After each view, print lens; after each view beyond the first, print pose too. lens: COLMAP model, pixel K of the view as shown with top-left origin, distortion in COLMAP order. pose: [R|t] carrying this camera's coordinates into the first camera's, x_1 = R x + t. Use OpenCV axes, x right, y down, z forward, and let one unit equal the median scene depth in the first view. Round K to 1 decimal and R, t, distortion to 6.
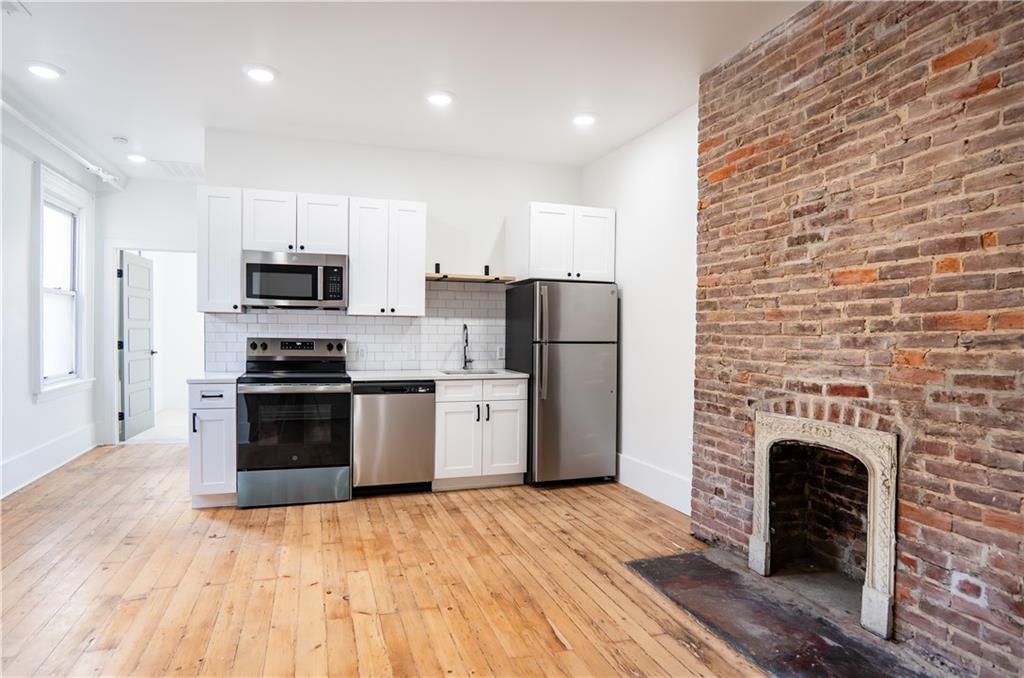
lens RADIAL K [[572.5, 0, 512.0], [0, 572.5, 339.0], [0, 0, 1]] dist [-0.035874, 0.007738]
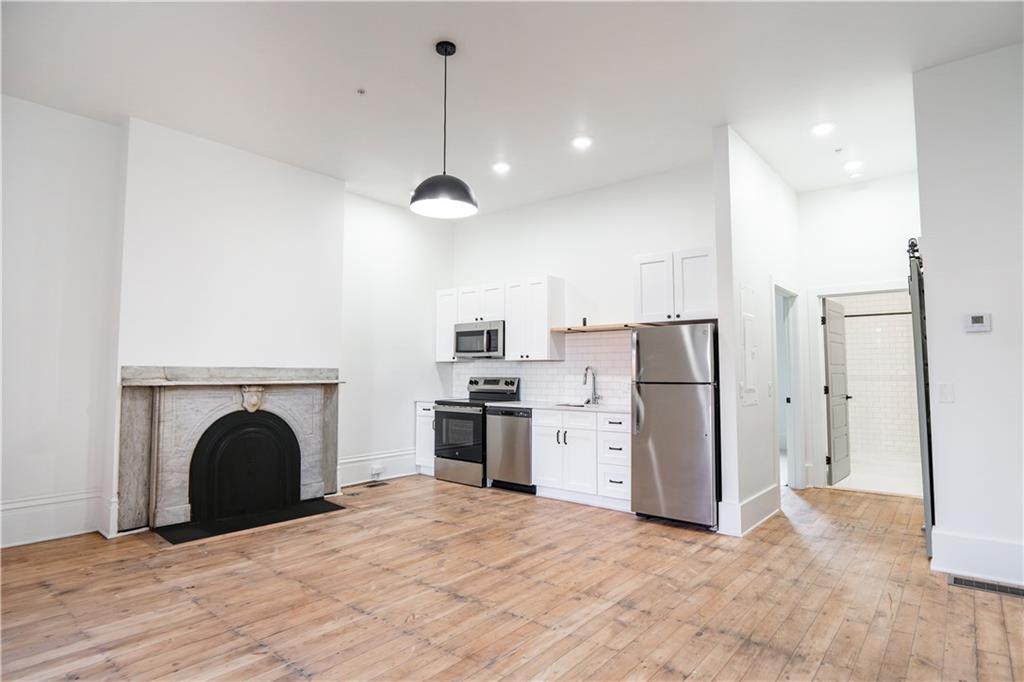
lens RADIAL K [[548.4, 0, 512.0], [0, 548.4, 341.0], [0, 0, 1]] dist [-0.017030, 0.000469]
pose [[0.529528, -0.055180, -0.846496, 0.917764], [-0.009586, 0.997429, -0.071016, 0.005458], [0.848239, 0.045719, 0.527637, 0.274583]]
